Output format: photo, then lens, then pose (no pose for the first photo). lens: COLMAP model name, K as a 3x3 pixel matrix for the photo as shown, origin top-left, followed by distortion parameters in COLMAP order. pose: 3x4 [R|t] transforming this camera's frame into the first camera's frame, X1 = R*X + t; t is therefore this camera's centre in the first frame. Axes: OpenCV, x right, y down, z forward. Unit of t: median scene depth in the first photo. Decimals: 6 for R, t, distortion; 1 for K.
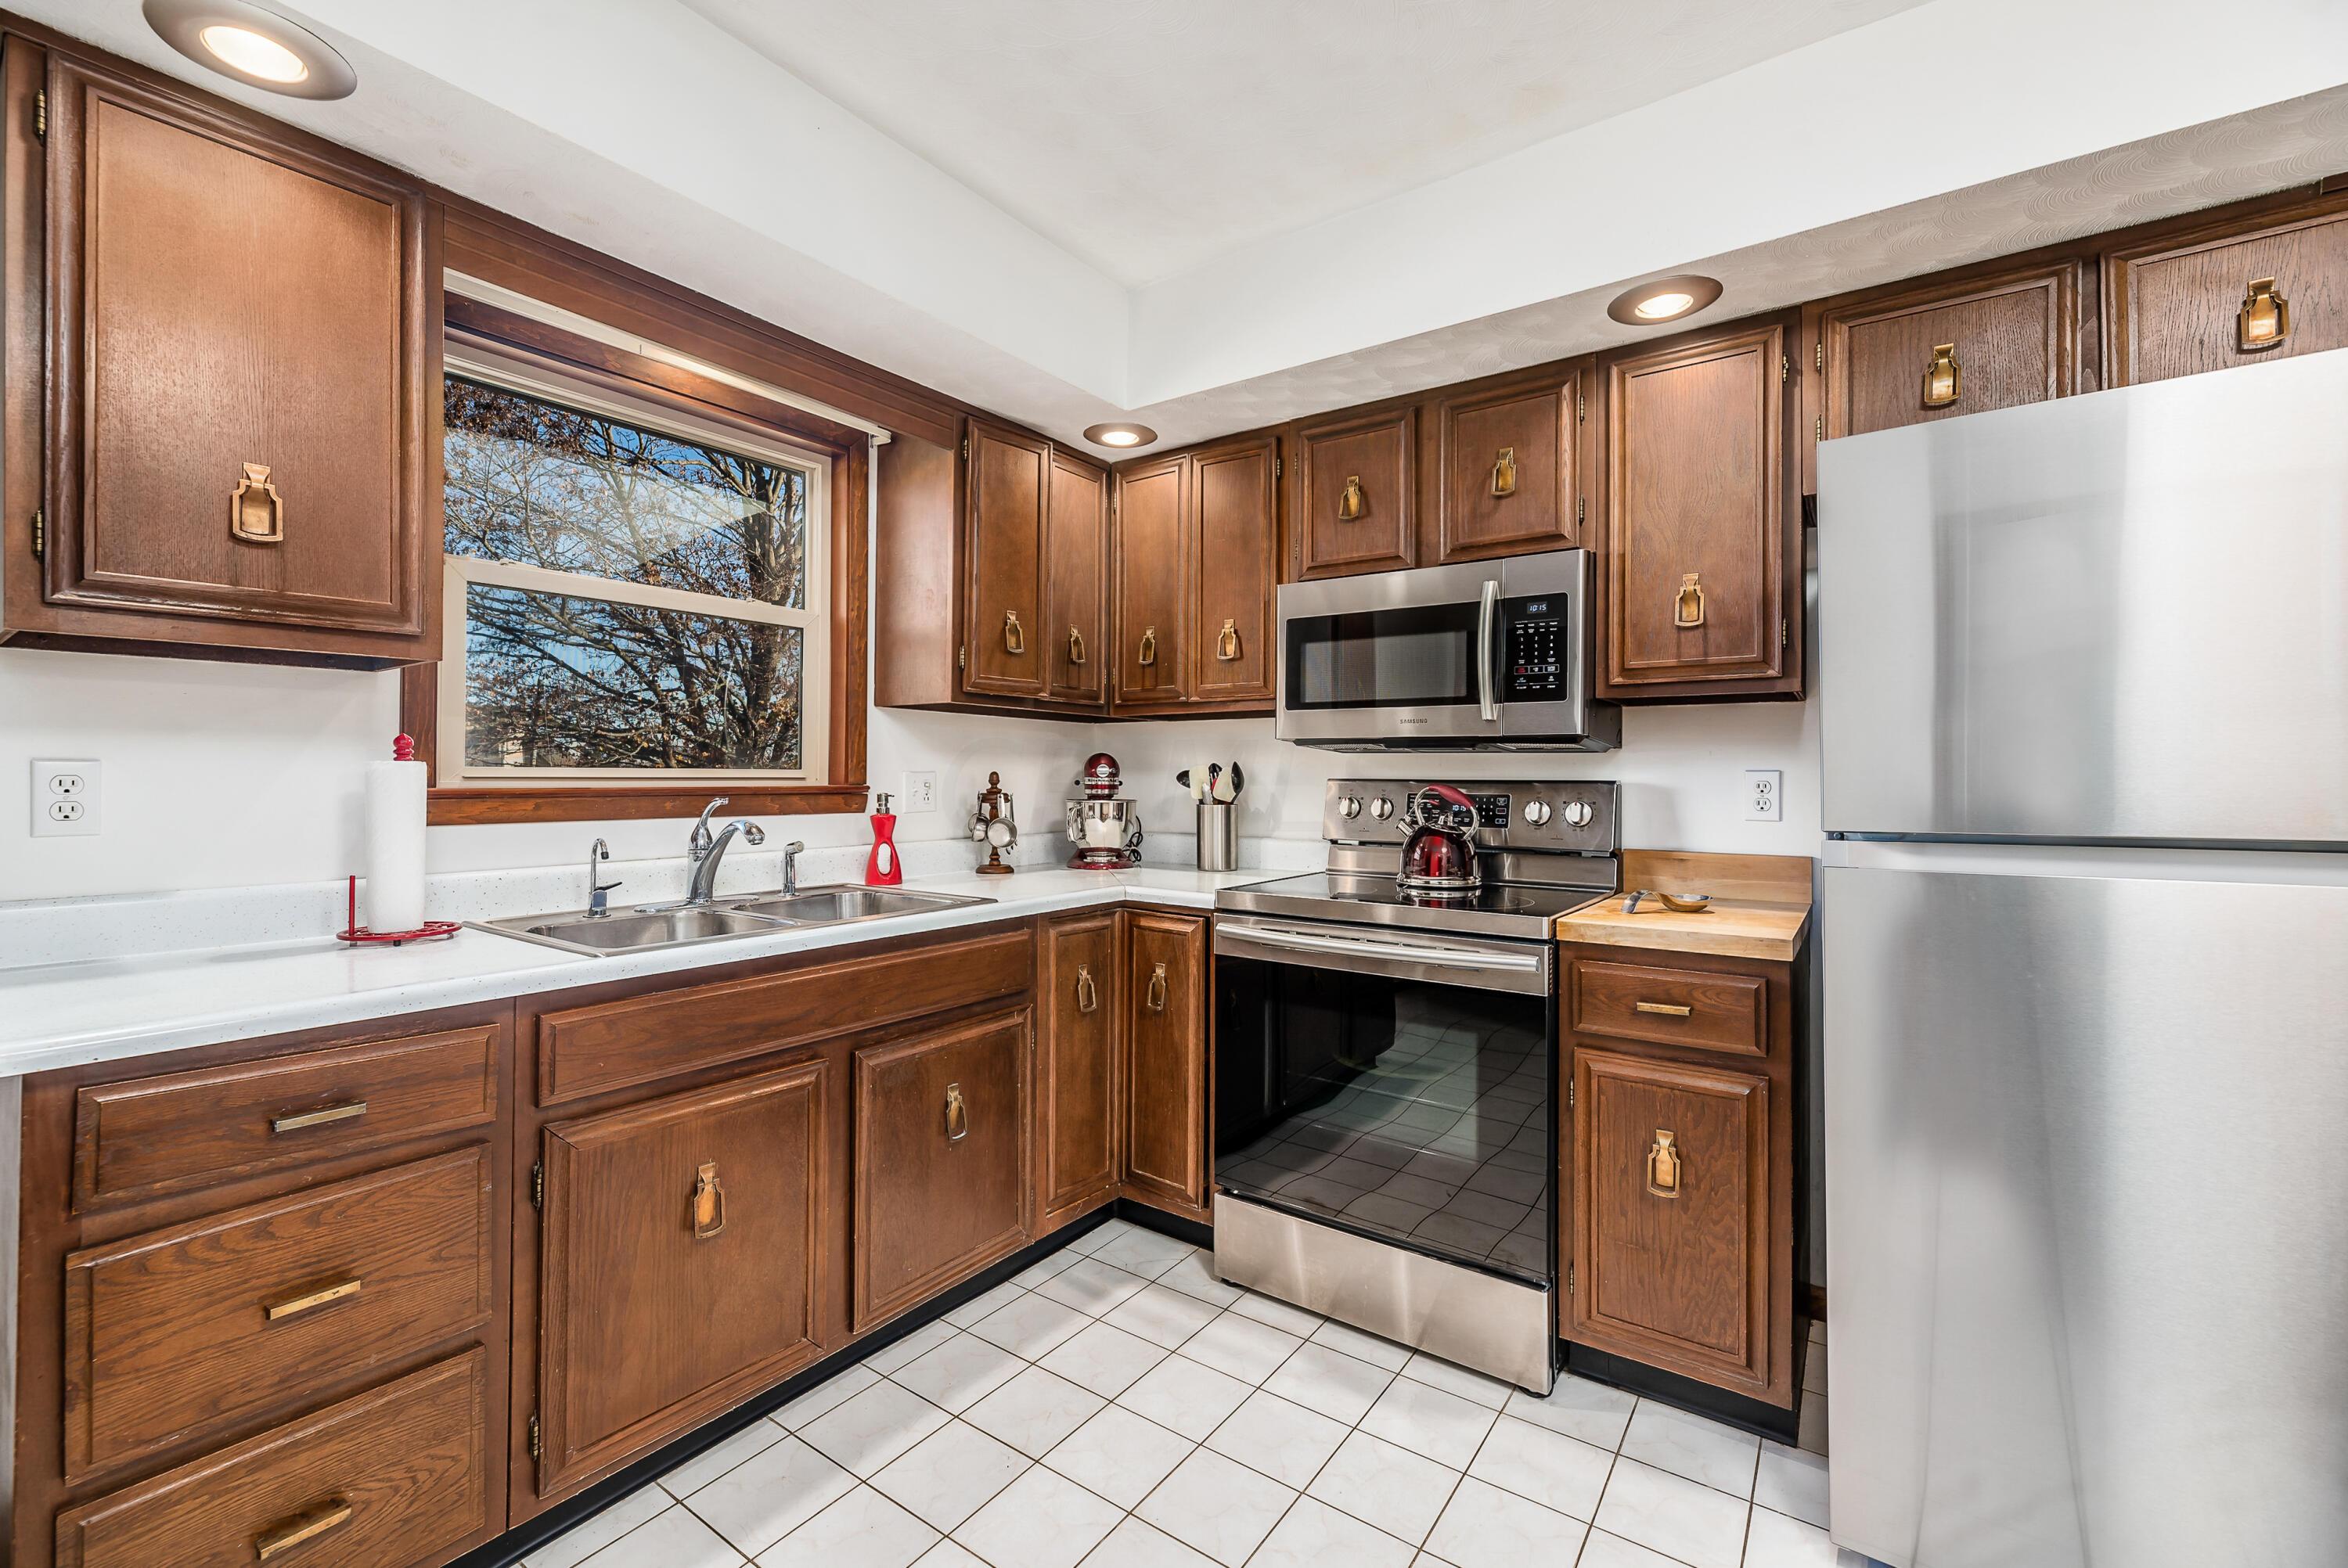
lens RADIAL K [[985.3, 0, 1174.0], [0, 985.3, 784.0], [0, 0, 1]] dist [0.001057, 0.000413]
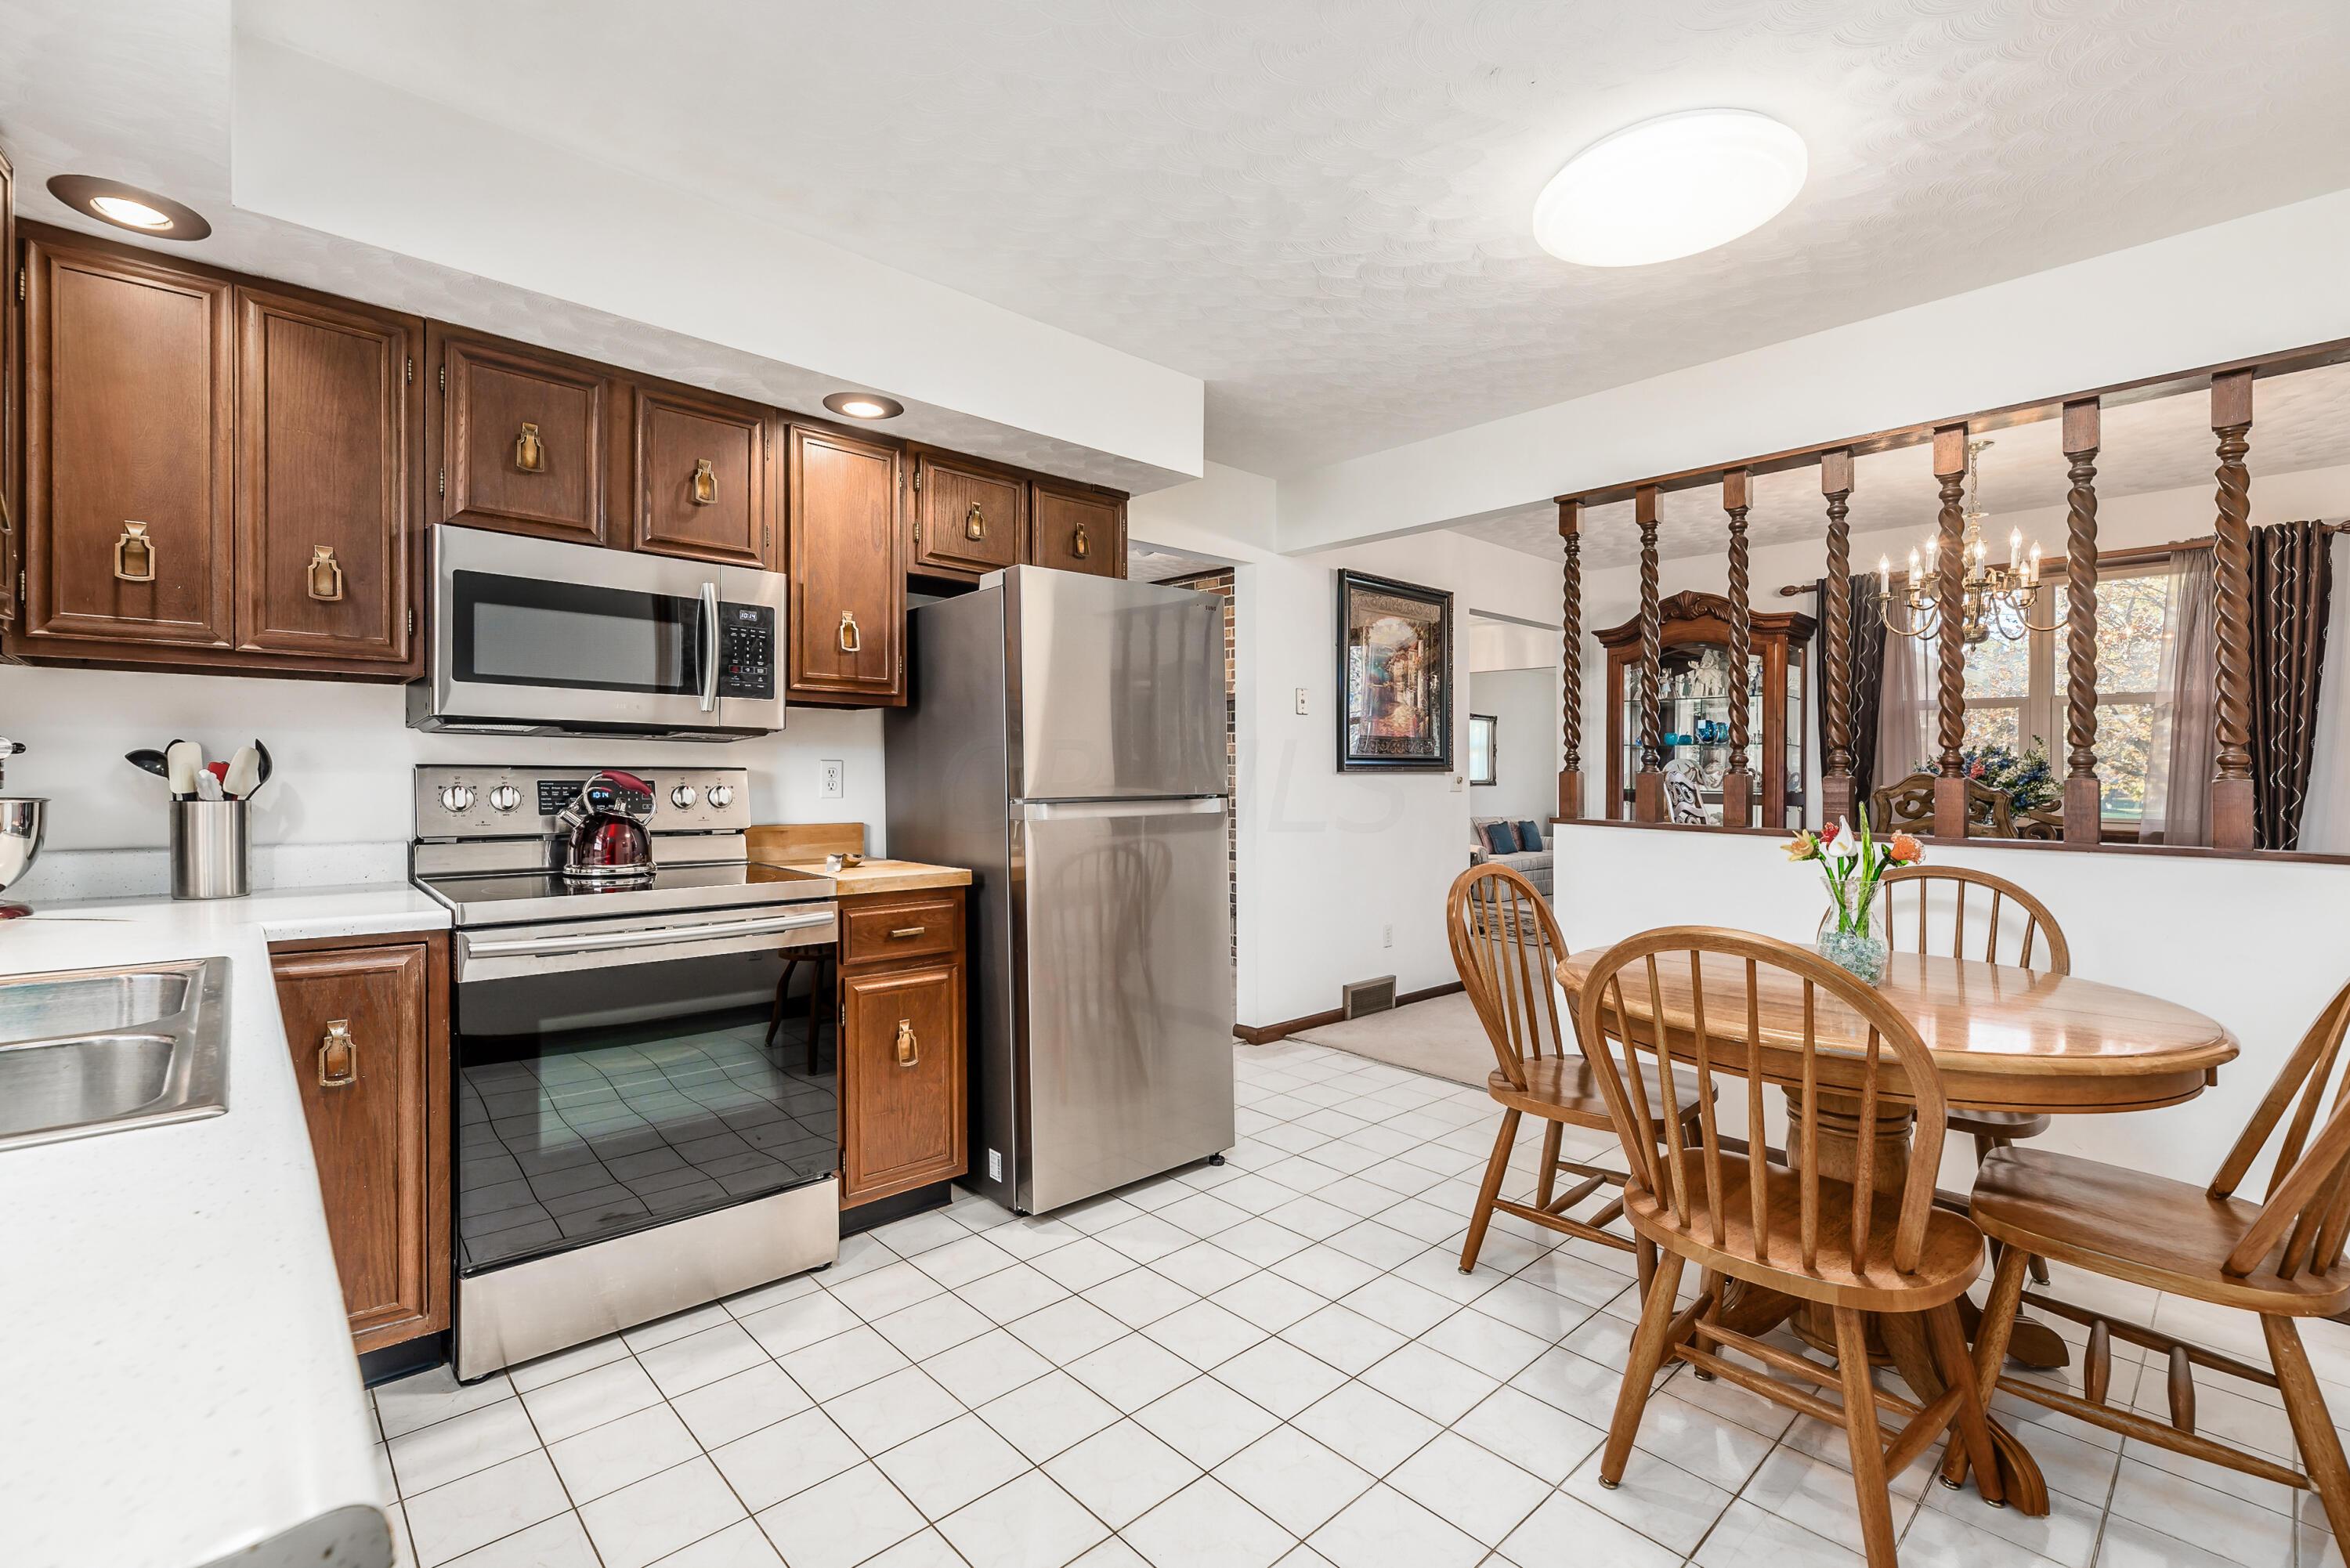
lens RADIAL K [[986.2, 0, 1175.0], [0, 986.2, 784.0], [0, 0, 1]] dist [0.001057, 0.000413]
pose [[0.213031, -0.014908, 0.976932, -0.598959], [-0.000839, 0.999880, 0.015441, -0.002174], [-0.977045, -0.004109, 0.212993, 0.254891]]
